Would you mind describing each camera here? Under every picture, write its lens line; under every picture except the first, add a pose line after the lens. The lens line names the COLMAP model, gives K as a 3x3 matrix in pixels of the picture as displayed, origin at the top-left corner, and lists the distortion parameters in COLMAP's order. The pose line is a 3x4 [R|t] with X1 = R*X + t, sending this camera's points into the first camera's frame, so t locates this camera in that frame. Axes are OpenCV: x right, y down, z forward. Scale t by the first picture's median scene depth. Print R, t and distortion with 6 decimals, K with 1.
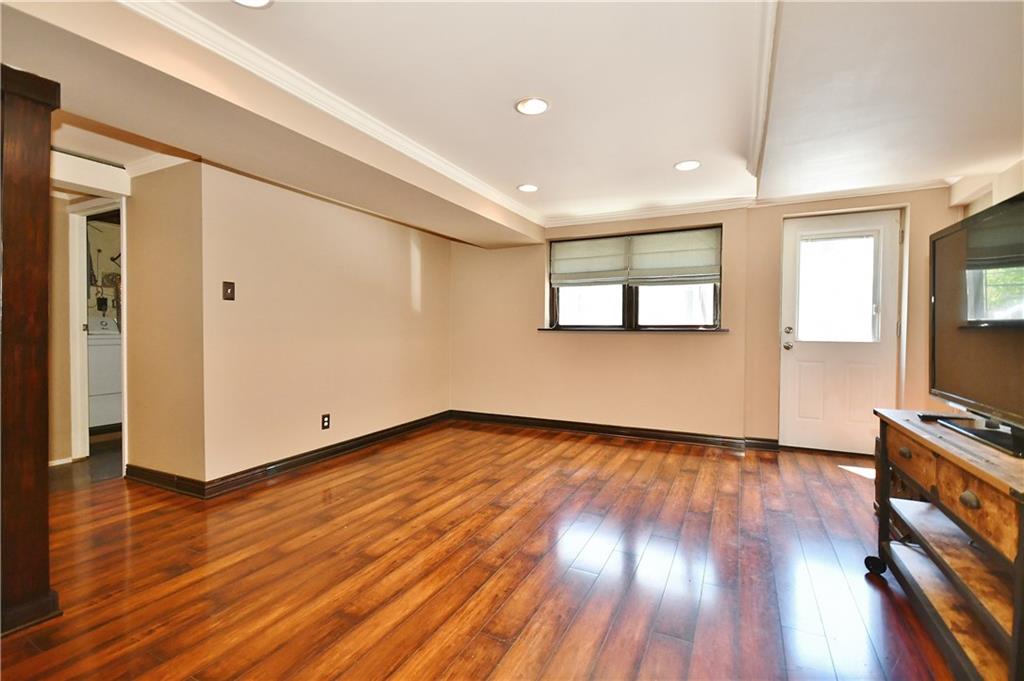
lens RADIAL K [[444.5, 0, 512.0], [0, 444.5, 340.5], [0, 0, 1]] dist [-0.022632, -0.000304]
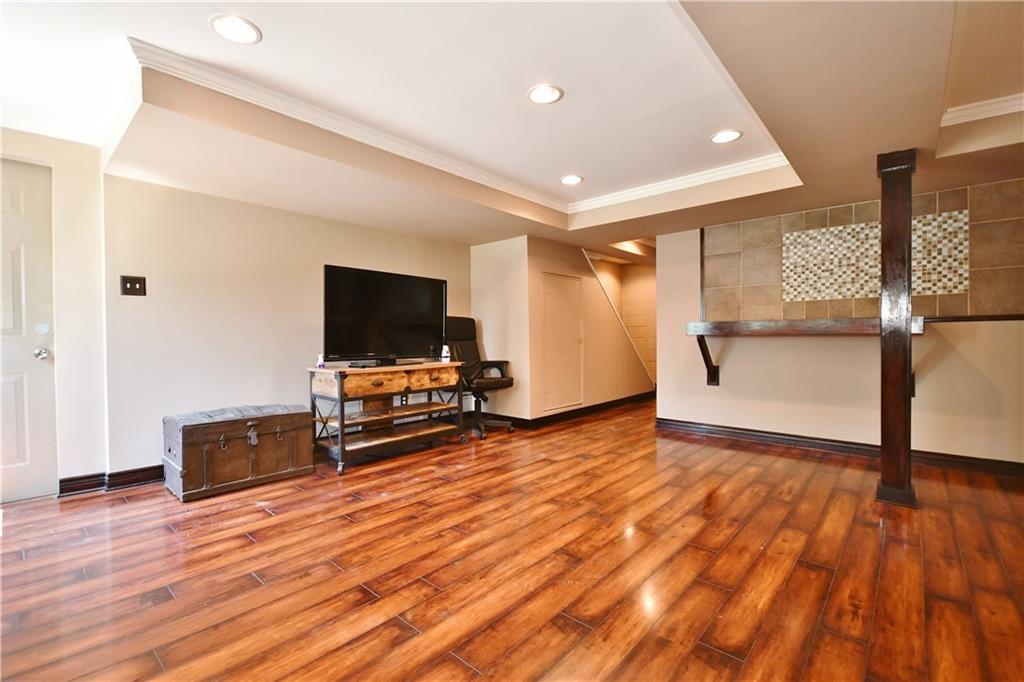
lens RADIAL K [[444.5, 0, 512.0], [0, 444.5, 341.0], [0, 0, 1]] dist [-0.022632, -0.000304]
pose [[-0.964205, 0.001321, 0.265153, -0.133997], [0.010752, 0.999360, 0.034118, 0.002985], [-0.264938, 0.035748, -0.963602, 1.751389]]
